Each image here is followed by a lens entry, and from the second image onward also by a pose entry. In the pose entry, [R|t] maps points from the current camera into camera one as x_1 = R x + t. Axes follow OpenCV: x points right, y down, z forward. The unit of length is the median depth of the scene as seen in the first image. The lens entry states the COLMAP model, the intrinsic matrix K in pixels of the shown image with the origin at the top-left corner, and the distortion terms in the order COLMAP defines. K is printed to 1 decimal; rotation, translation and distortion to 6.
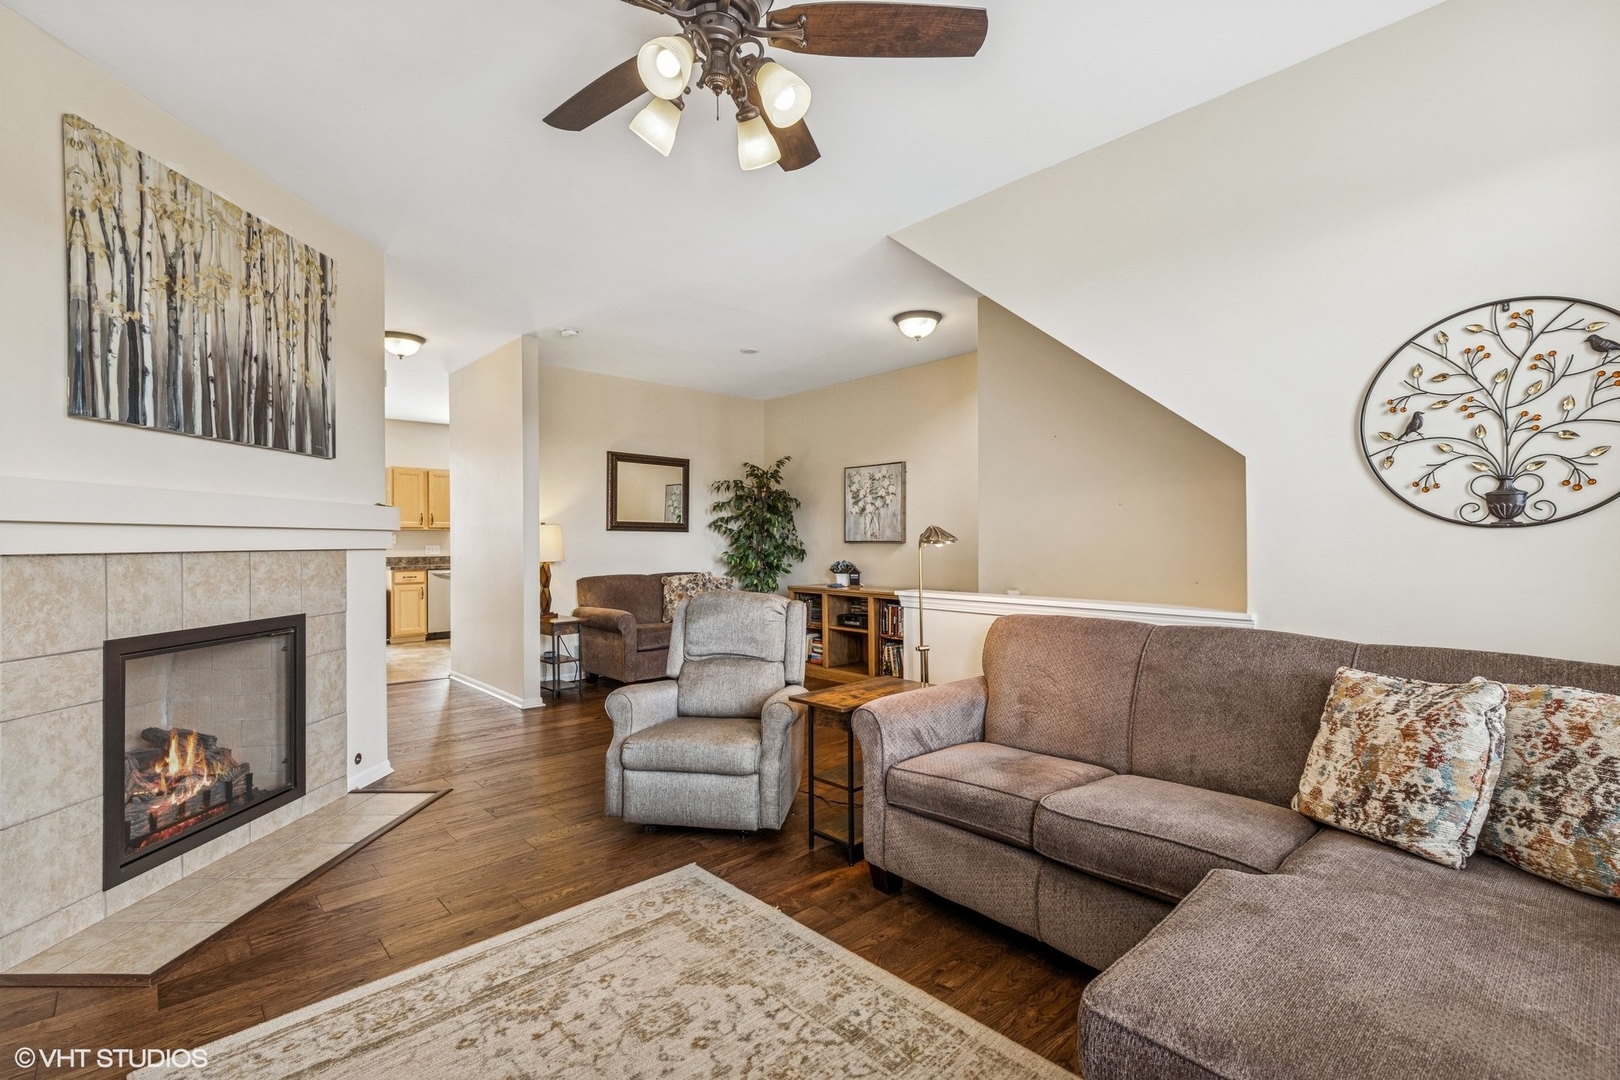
lens RADIAL K [[730.4, 0, 811.8], [0, 730.4, 541.1], [0, 0, 1]] dist [0.002151, 0.000005]
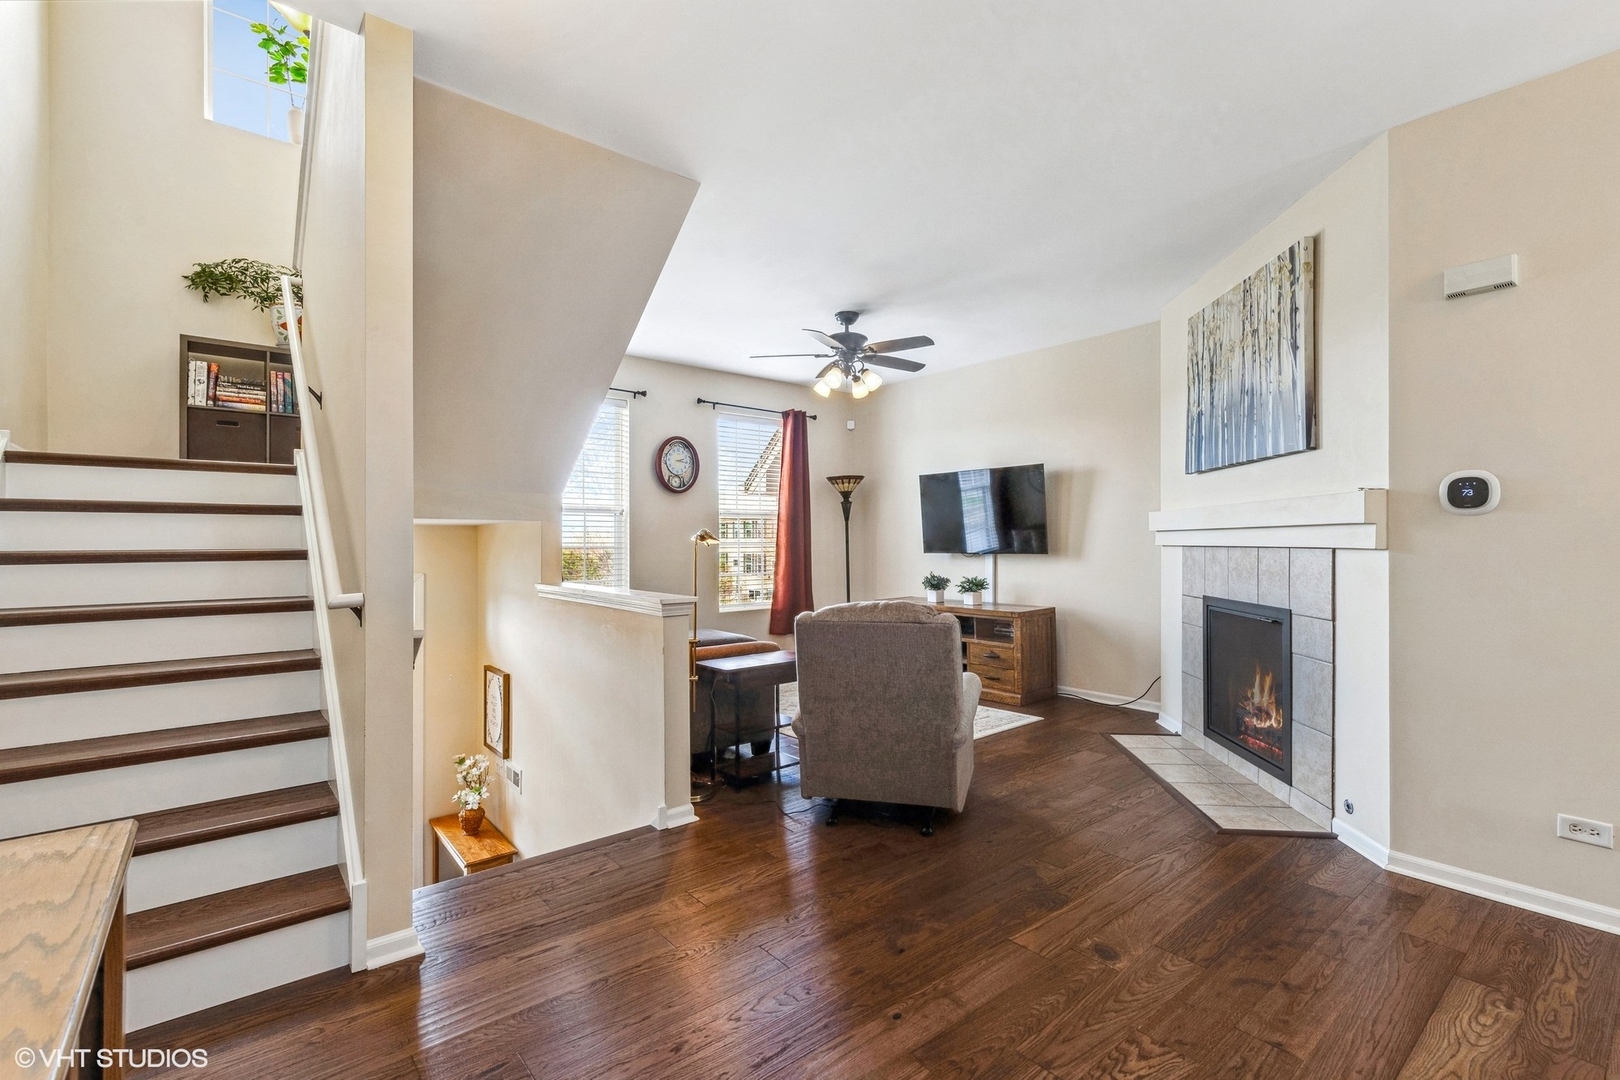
lens RADIAL K [[730.4, 0, 811.7], [0, 730.4, 538.5], [0, 0, 1]] dist [0.002151, 0.000005]
pose [[-0.997252, -0.002383, 0.074051, -0.048770], [-0.002215, 0.999995, 0.002351, -0.000207], [-0.074056, 0.002180, -0.997252, 0.996529]]
